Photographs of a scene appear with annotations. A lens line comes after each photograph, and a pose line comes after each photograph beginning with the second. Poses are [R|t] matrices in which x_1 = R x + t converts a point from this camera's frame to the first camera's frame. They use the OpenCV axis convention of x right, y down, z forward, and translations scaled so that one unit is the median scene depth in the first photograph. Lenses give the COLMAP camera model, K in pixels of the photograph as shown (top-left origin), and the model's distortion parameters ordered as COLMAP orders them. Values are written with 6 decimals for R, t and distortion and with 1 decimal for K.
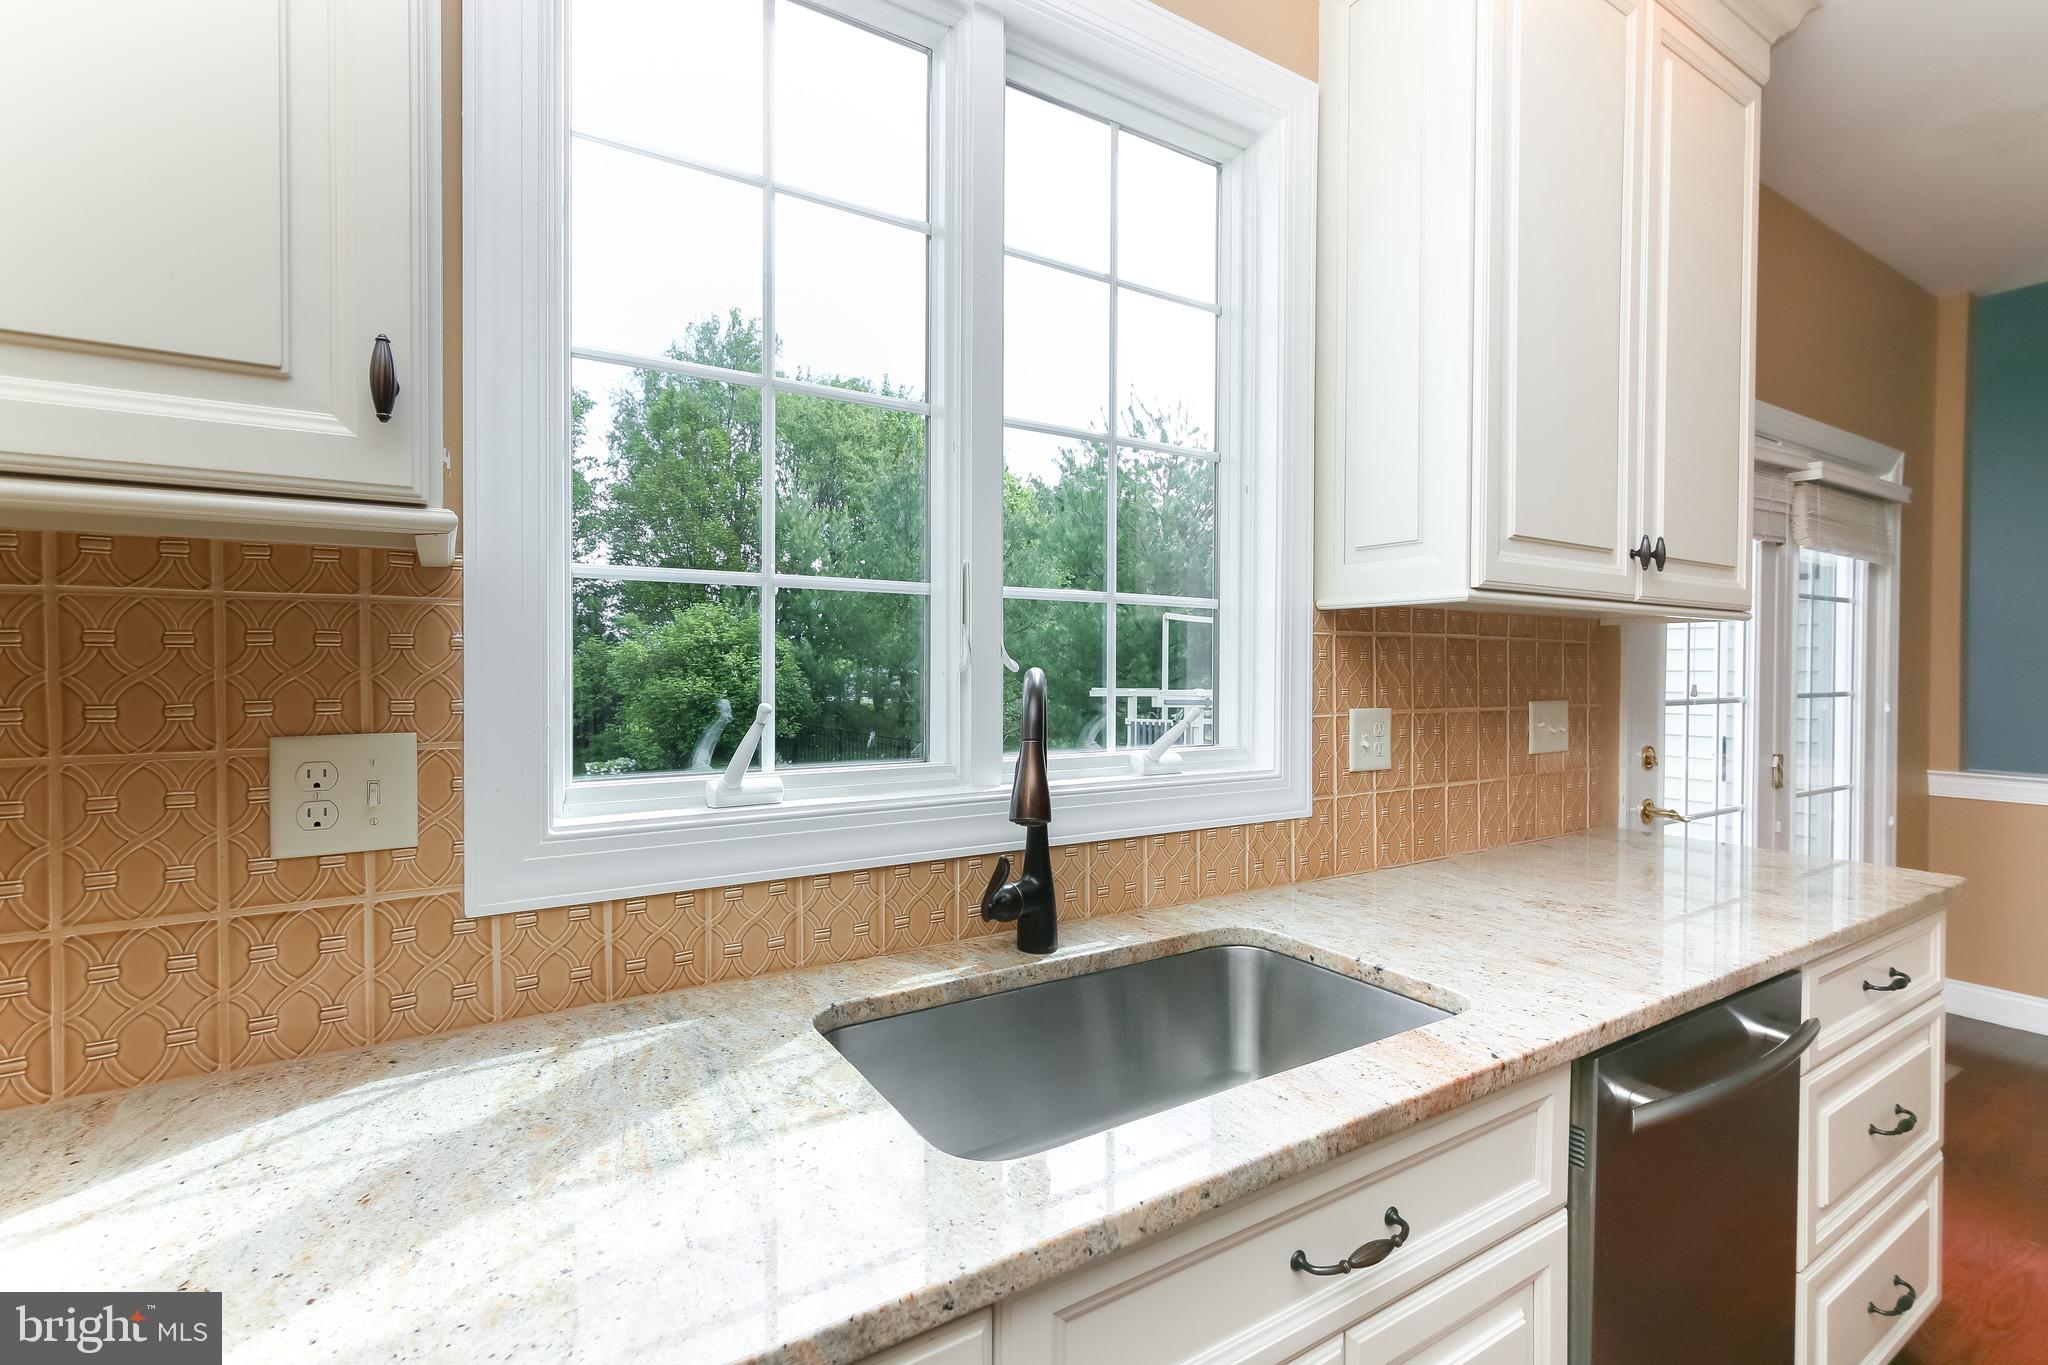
lens RADIAL K [[929.2, 0, 1025.6], [0, 929.2, 677.7], [0, 0, 1]] dist [0.005584, 0.000883]
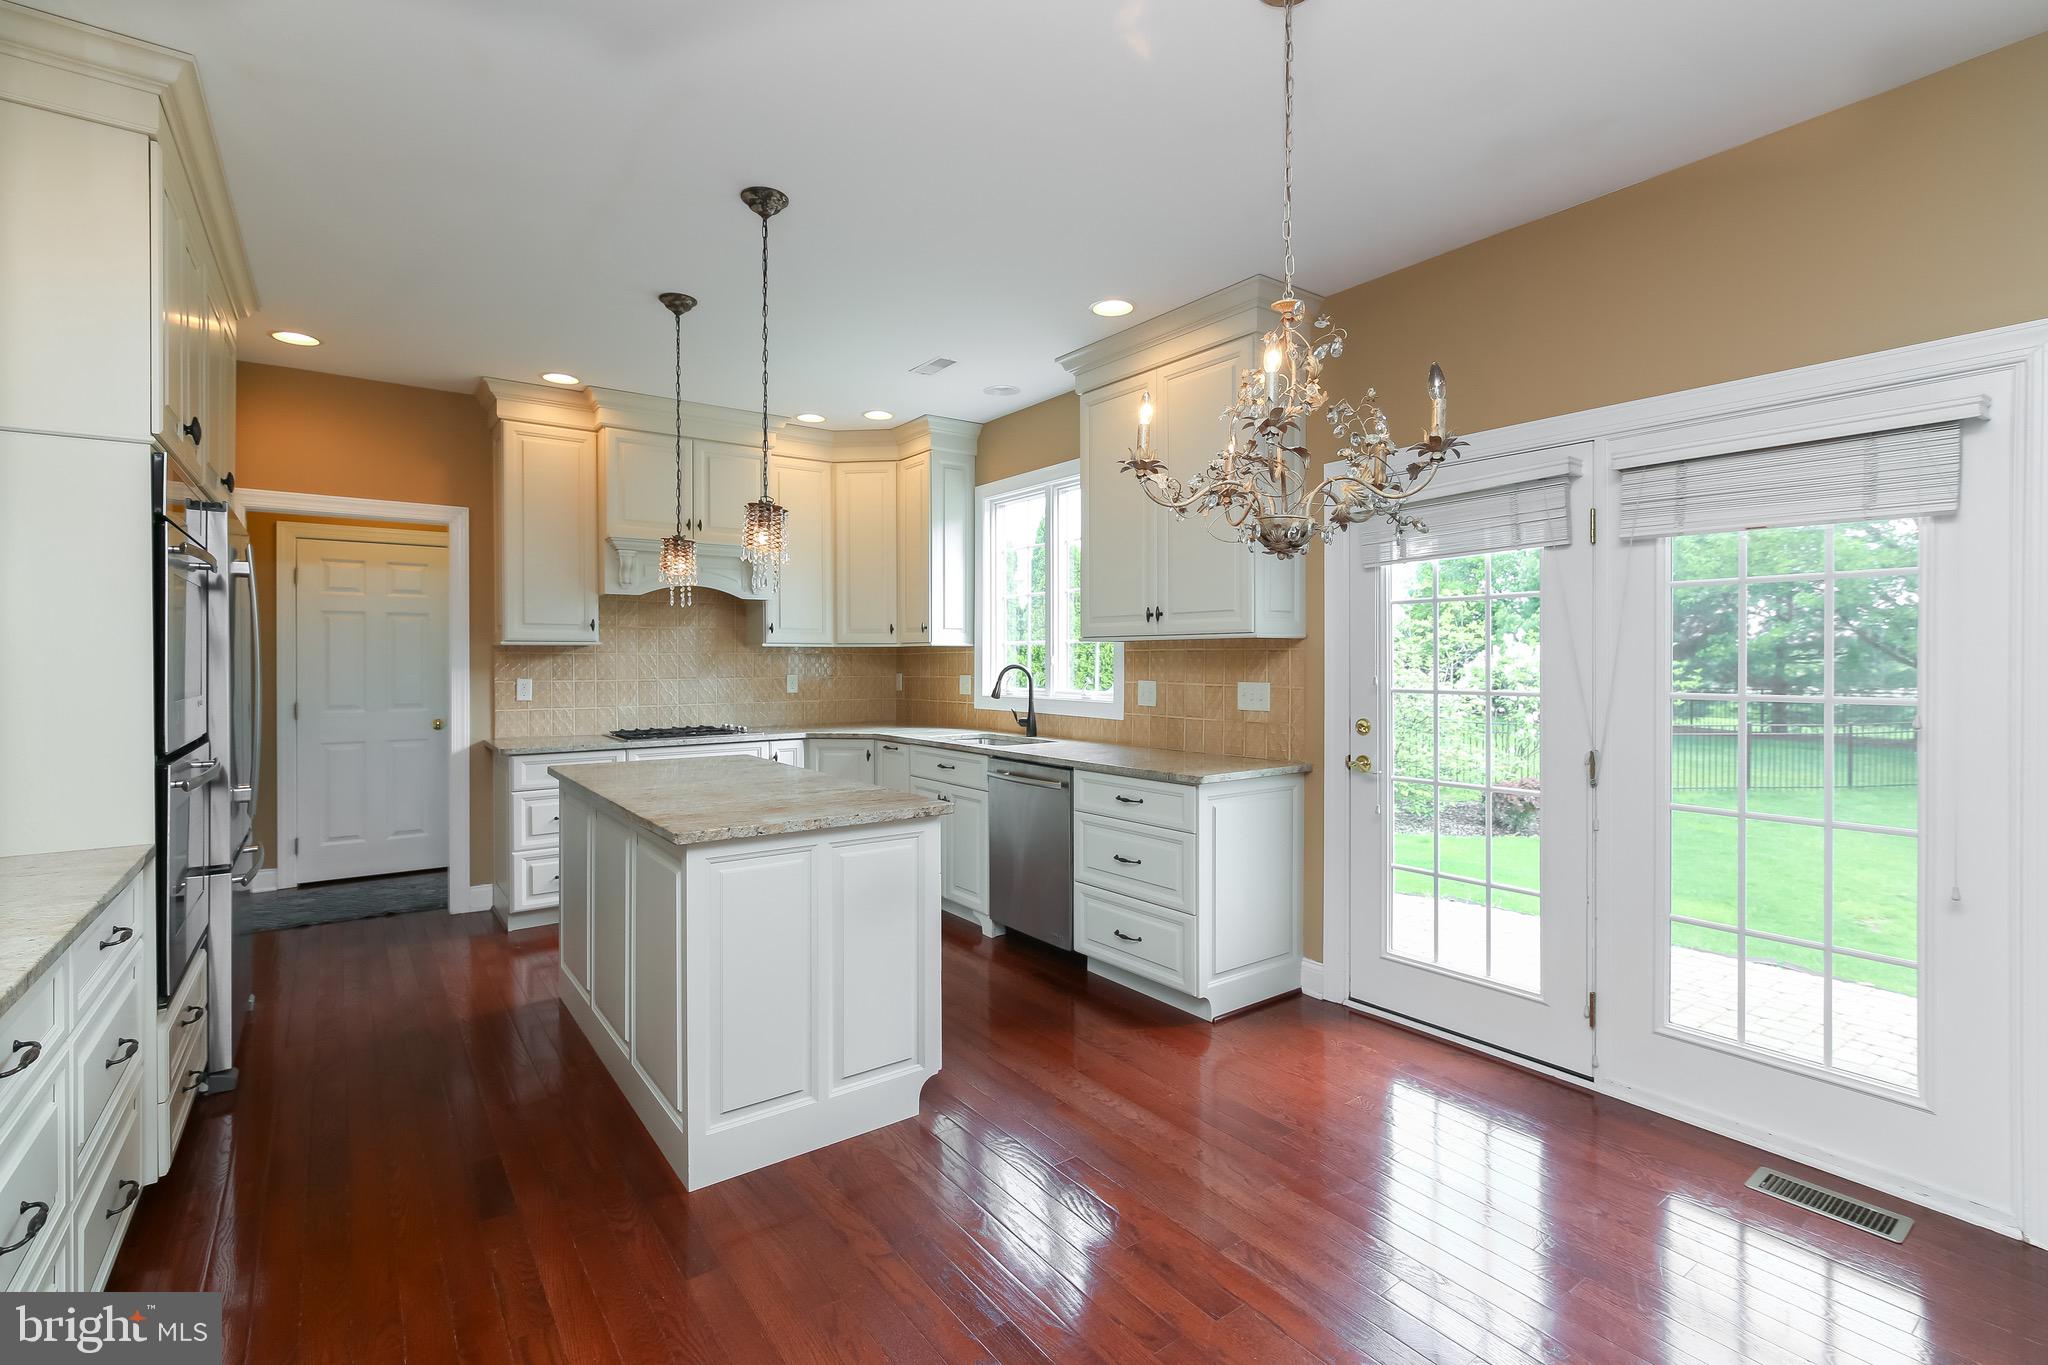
lens RADIAL K [[929.2, 0, 1028.9], [0, 929.2, 660.5], [0, 0, 1]] dist [0.005584, 0.000883]
pose [[0.076844, -0.001853, -0.997041, 2.802950], [-0.010251, 0.999944, -0.002648, -0.010061], [0.996990, 0.010424, 0.076820, 0.499639]]
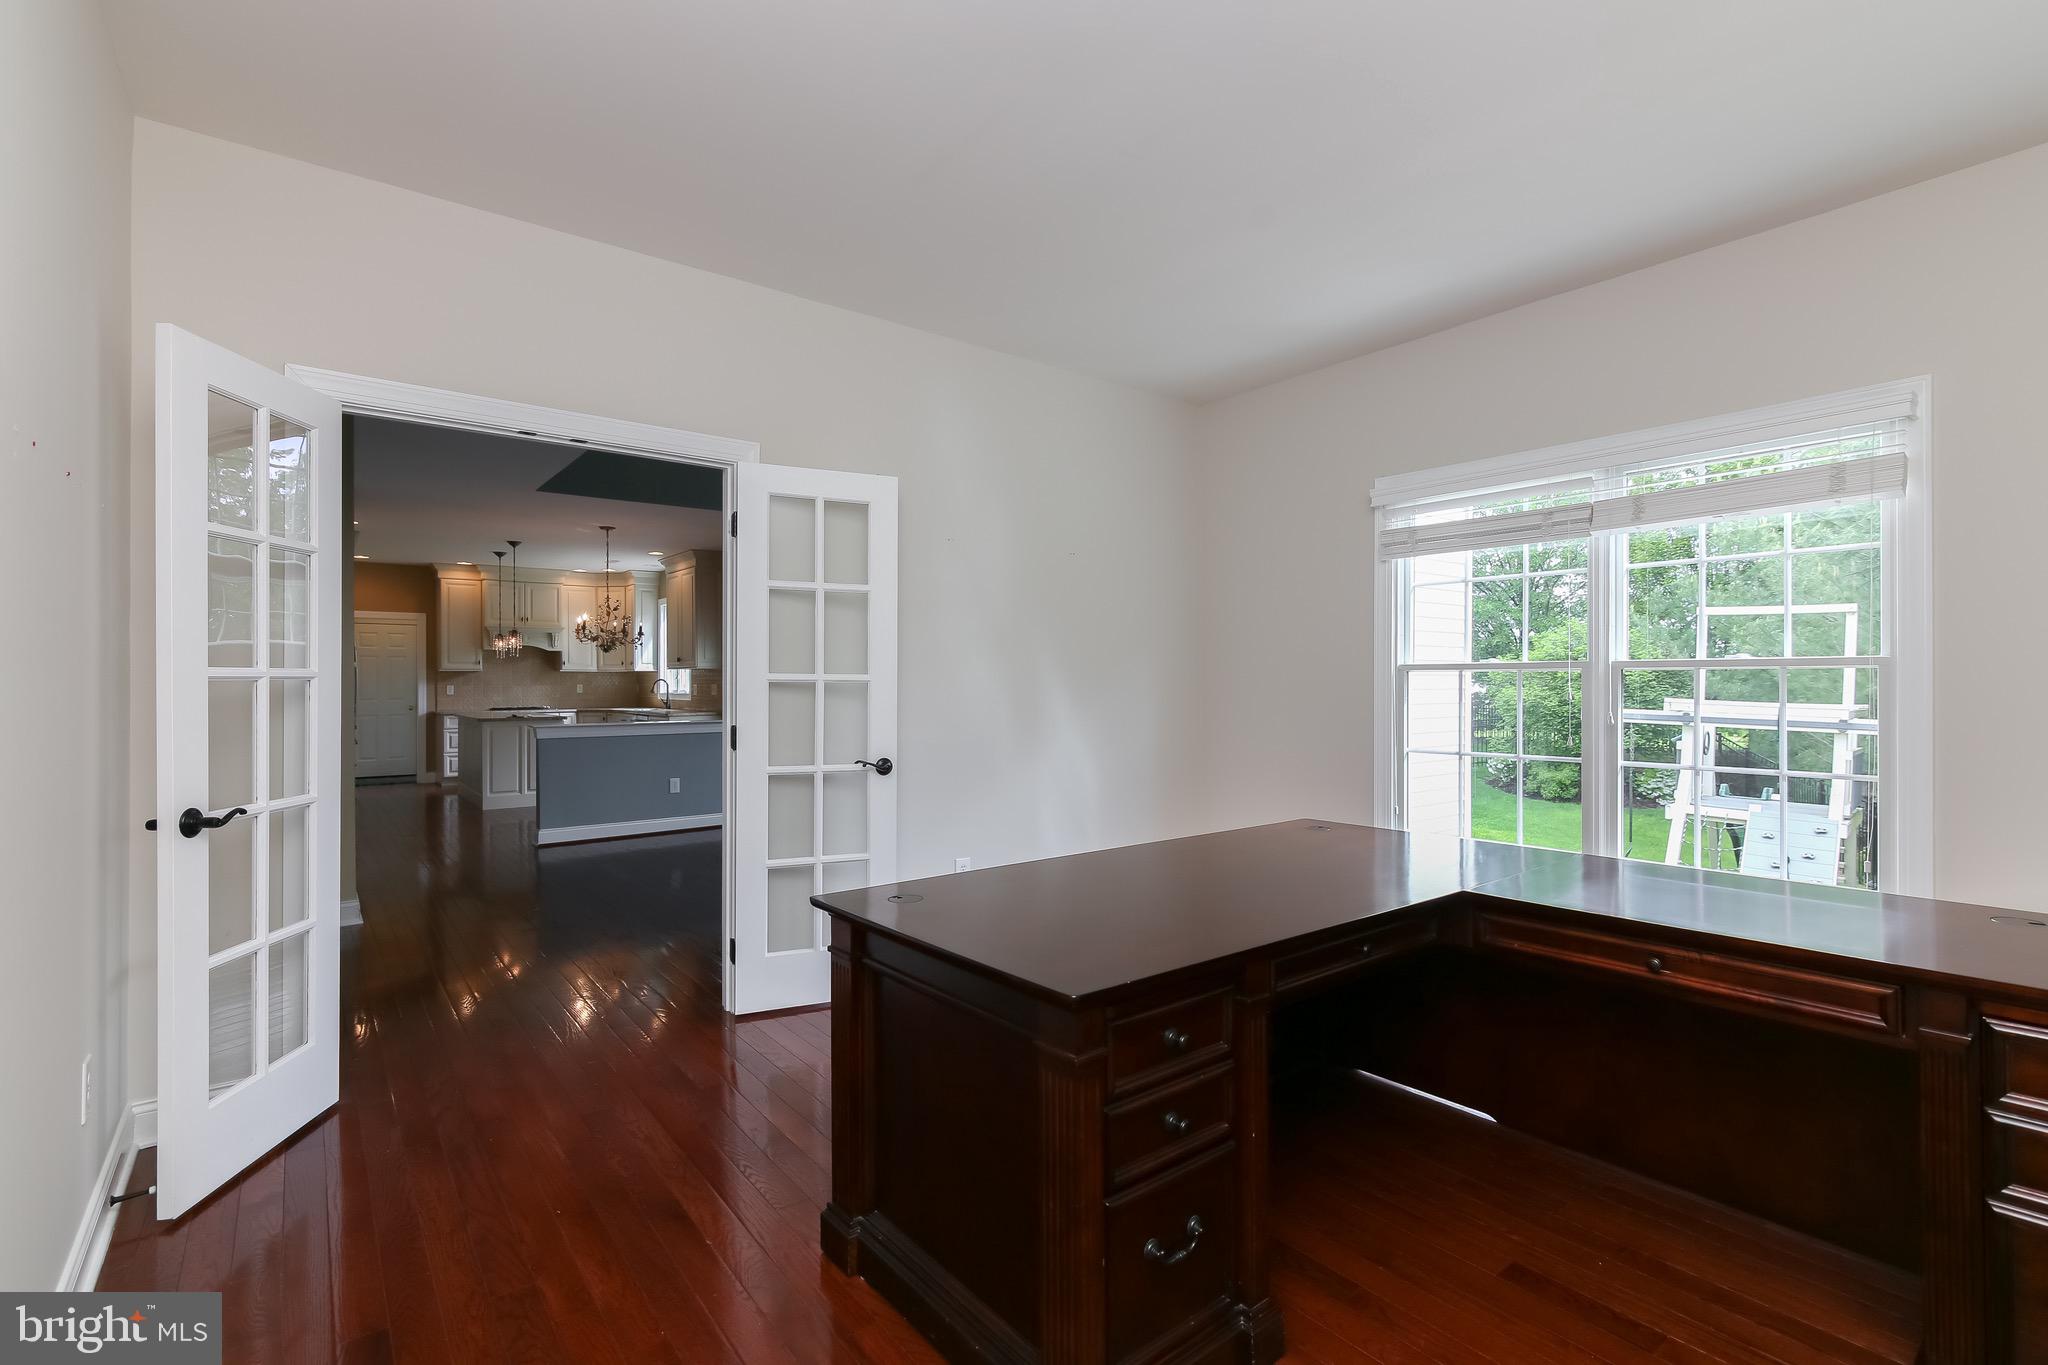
lens RADIAL K [[929.2, 0, 1019.3], [0, 929.2, 676.2], [0, 0, 1]] dist [0.005584, 0.000883]
pose [[0.102558, -0.011413, -0.994662, 6.896664], [-0.007485, 0.999897, -0.012245, 0.035987], [0.994699, 0.008701, 0.102462, 2.551178]]
